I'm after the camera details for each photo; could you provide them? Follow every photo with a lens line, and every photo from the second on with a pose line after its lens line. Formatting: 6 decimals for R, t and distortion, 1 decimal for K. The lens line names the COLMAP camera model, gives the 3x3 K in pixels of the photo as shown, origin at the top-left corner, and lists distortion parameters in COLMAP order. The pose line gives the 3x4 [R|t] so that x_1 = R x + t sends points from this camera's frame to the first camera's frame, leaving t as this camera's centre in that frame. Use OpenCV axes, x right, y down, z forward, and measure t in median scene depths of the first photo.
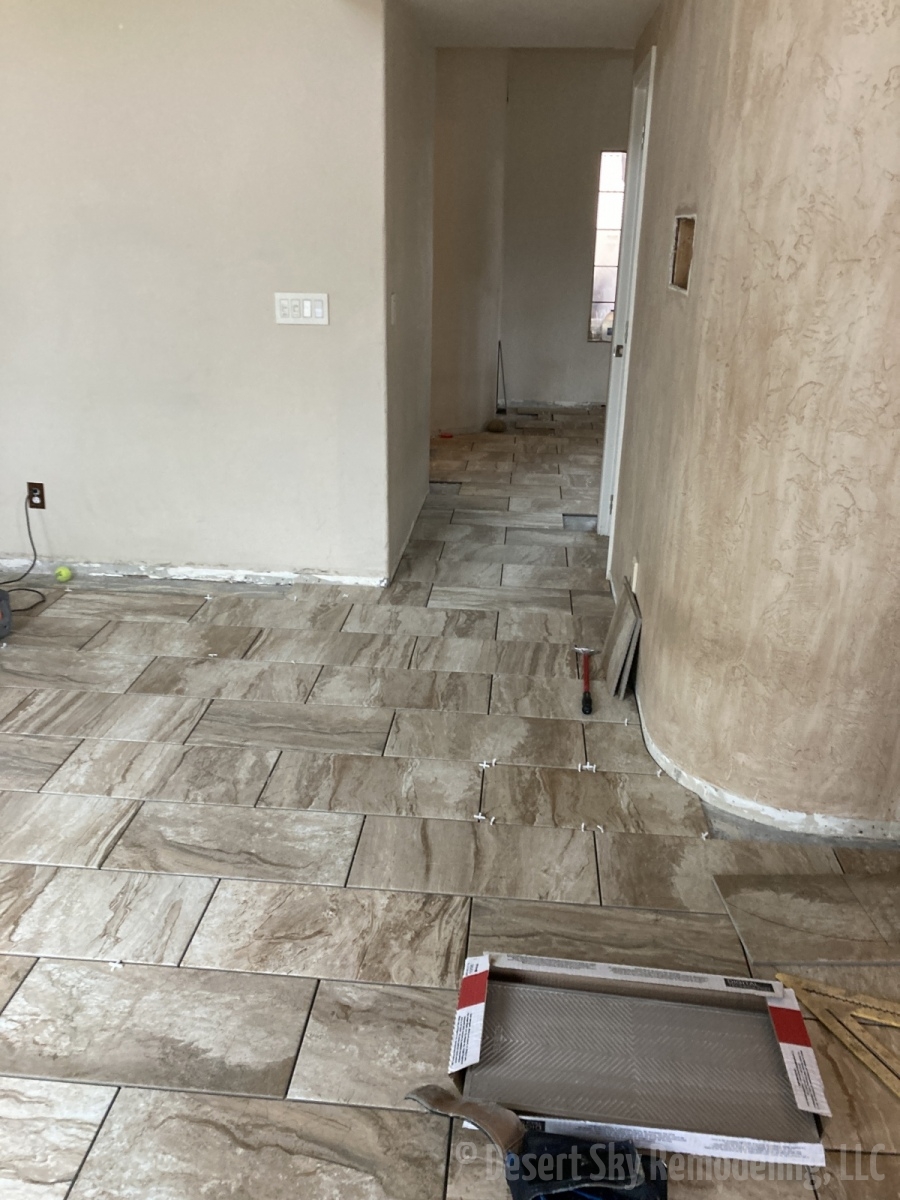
lens RADIAL K [[983.3, 0, 444.9], [0, 983.3, 598.4], [0, 0, 1]] dist [0.014783, 0.012078]
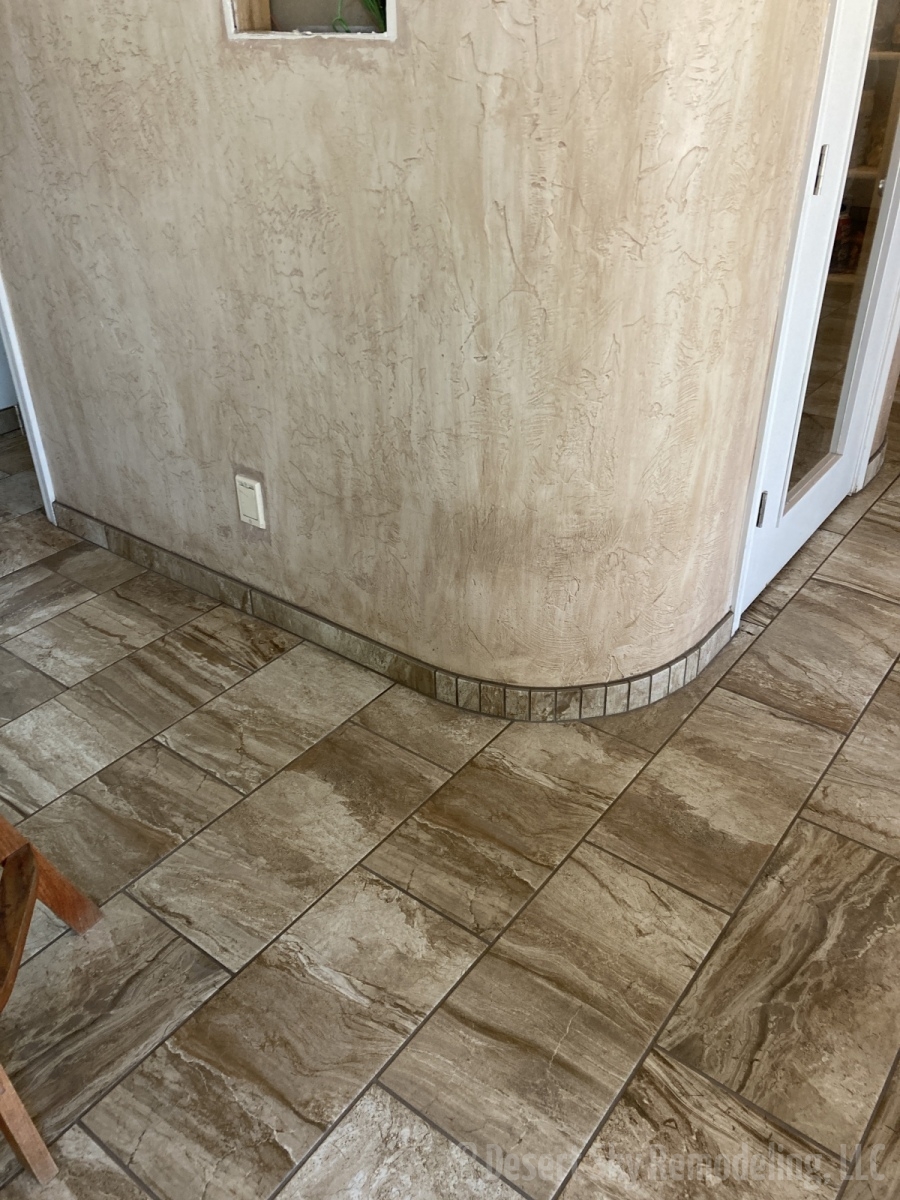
lens RADIAL K [[983.3, 0, 444.9], [0, 983.3, 598.4], [0, 0, 1]] dist [0.014783, 0.012078]
pose [[0.528872, -0.469383, 0.707088, -0.357490], [0.322426, 0.881798, 0.344200, -0.220123], [-0.785071, 0.045946, 0.617700, 0.667047]]
